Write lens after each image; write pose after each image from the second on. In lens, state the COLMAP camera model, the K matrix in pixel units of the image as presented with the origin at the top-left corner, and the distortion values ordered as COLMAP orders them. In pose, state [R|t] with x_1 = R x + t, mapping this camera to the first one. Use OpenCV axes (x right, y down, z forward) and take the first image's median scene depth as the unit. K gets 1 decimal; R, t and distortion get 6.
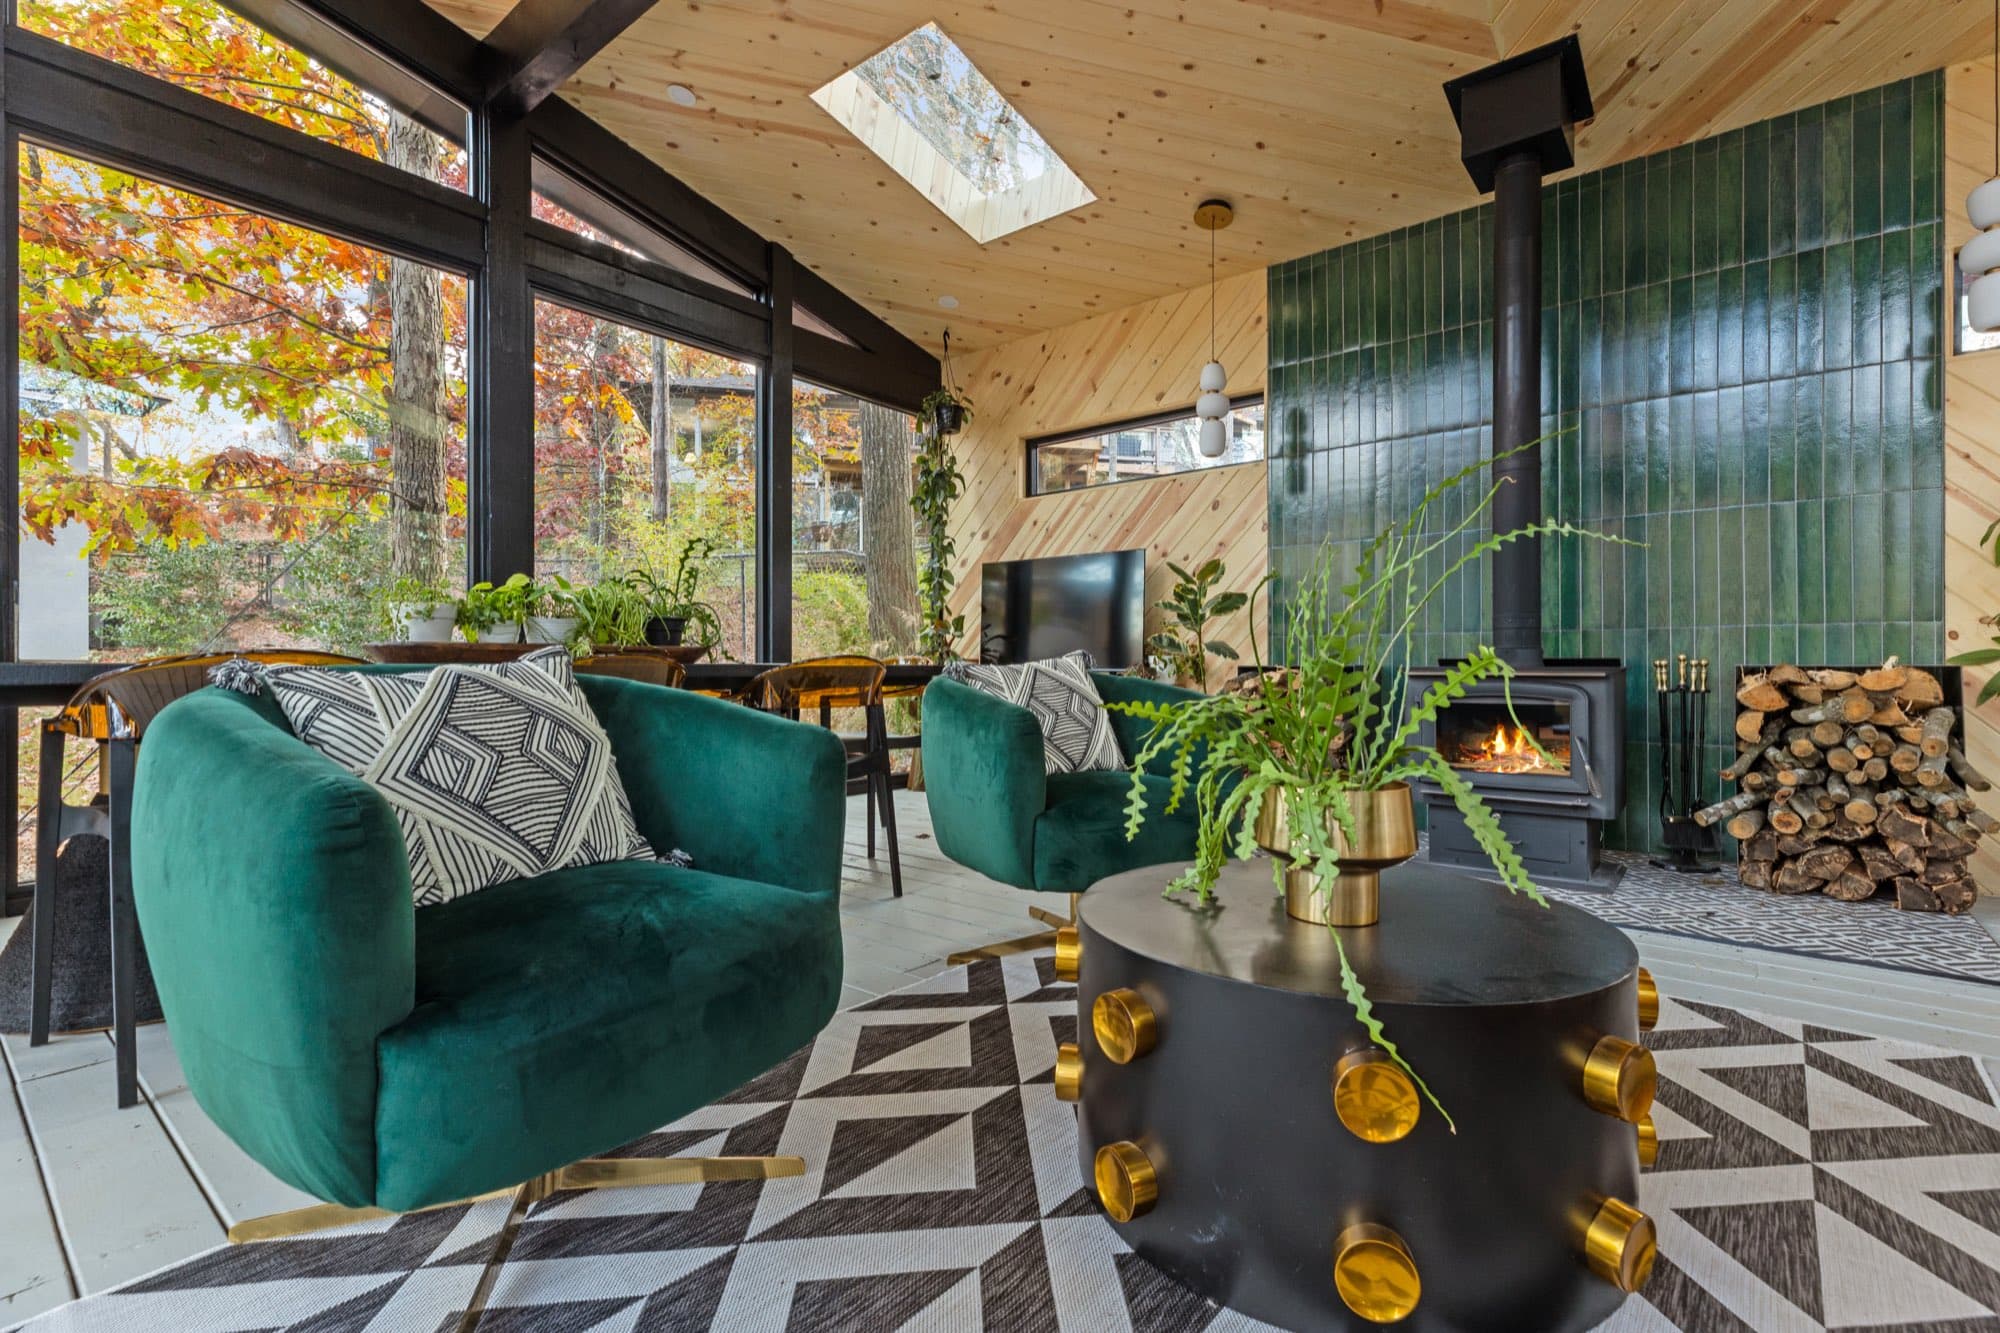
lens RADIAL K [[921.9, 0, 1008.5], [0, 921.9, 658.2], [0, 0, 1]] dist [0.012736, -0.000019]
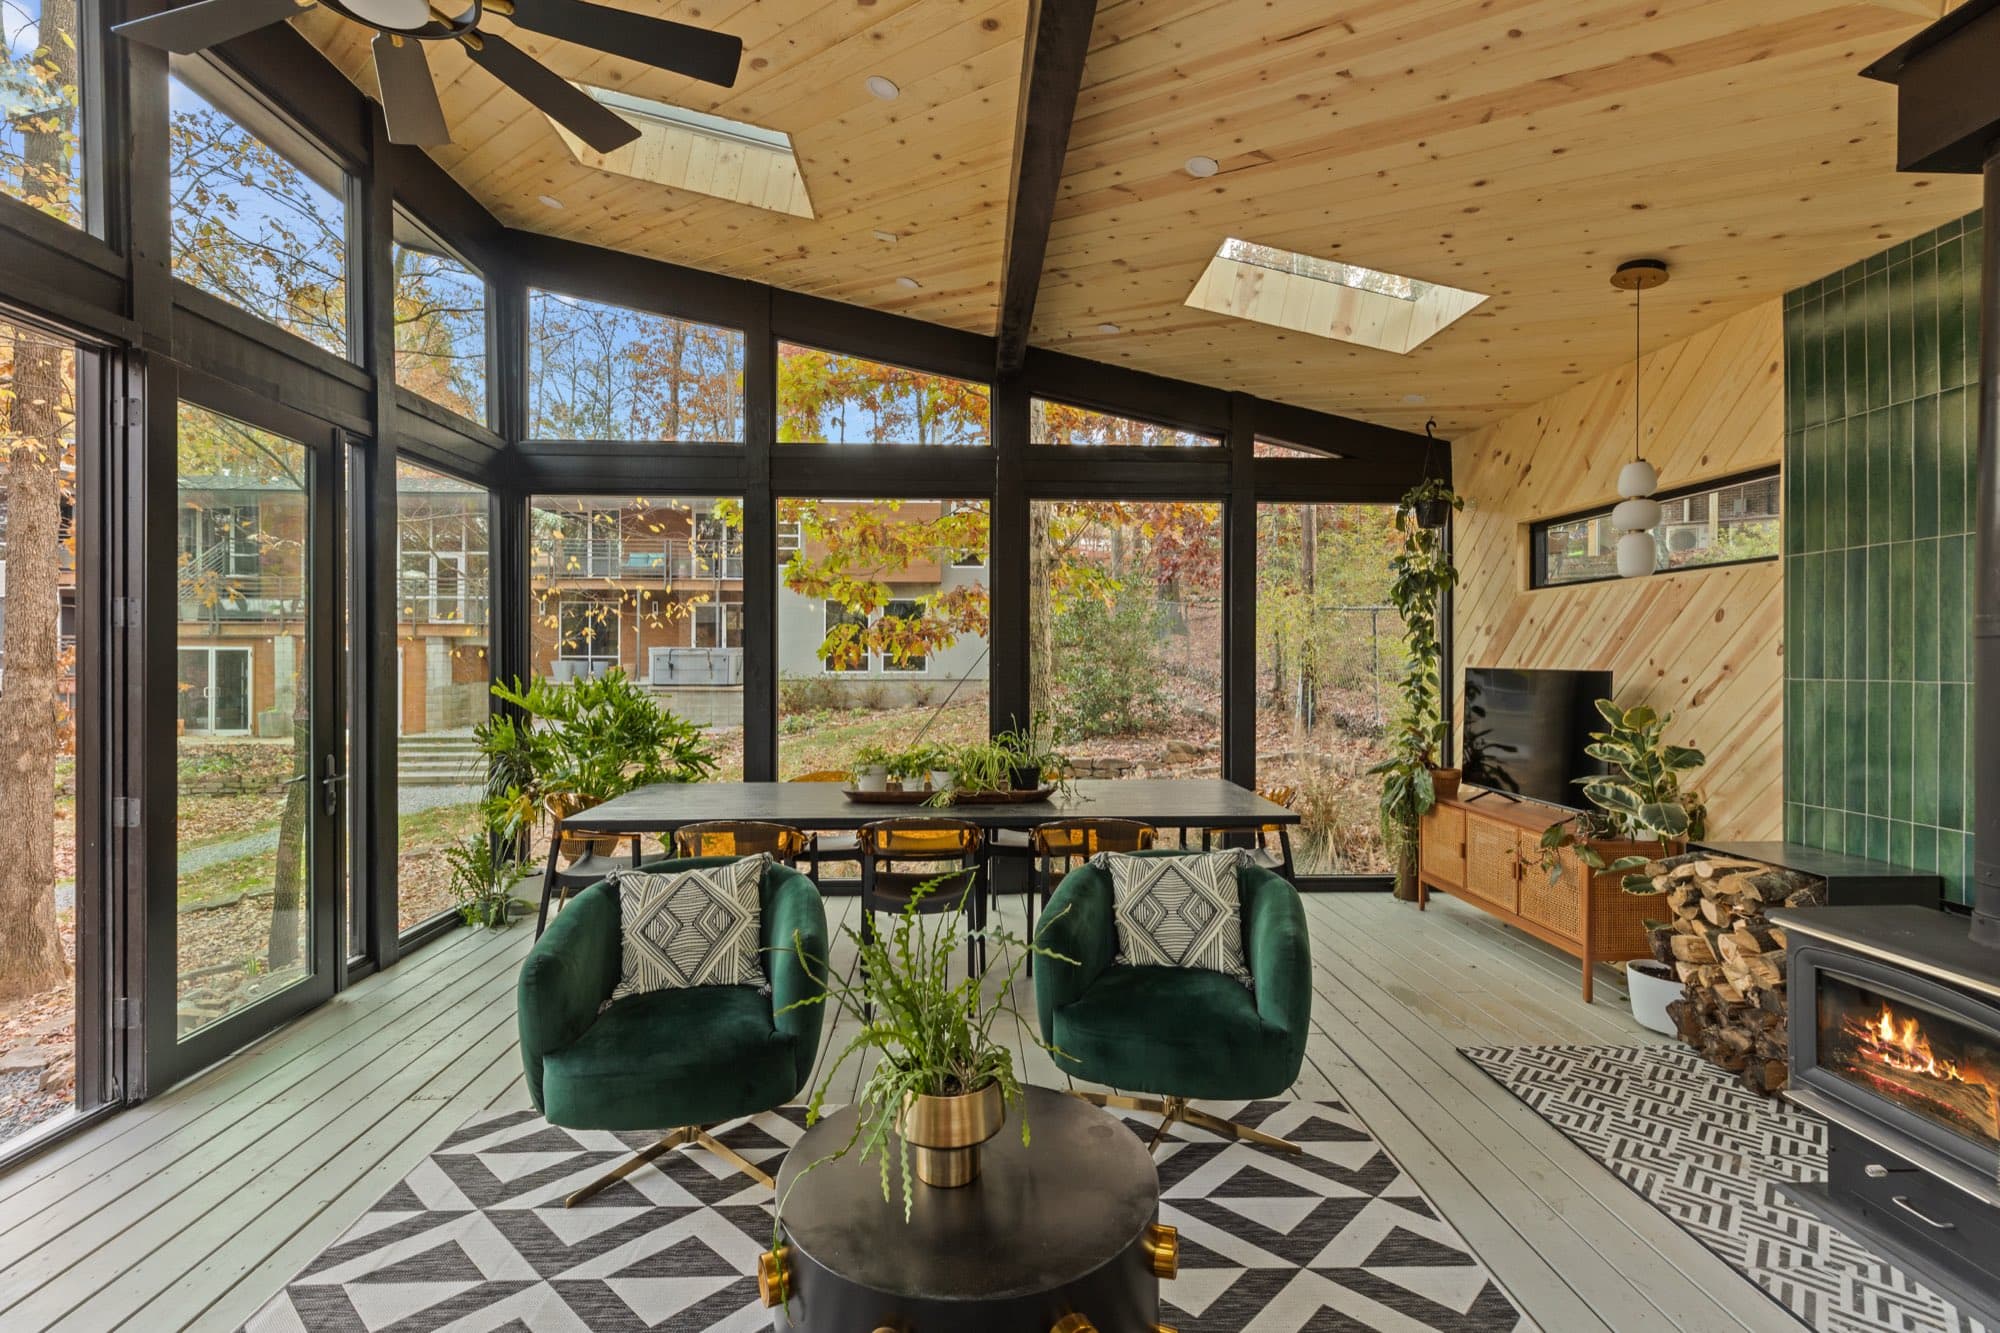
lens RADIAL K [[921.9, 0, 1008.5], [0, 921.9, 658.2], [0, 0, 1]] dist [0.012736, -0.000019]
pose [[0.655838, 0.007410, -0.754865, 0.431515], [0.006117, 0.999867, 0.015130, -0.150099], [0.754877, -0.014540, 0.655706, 0.054606]]
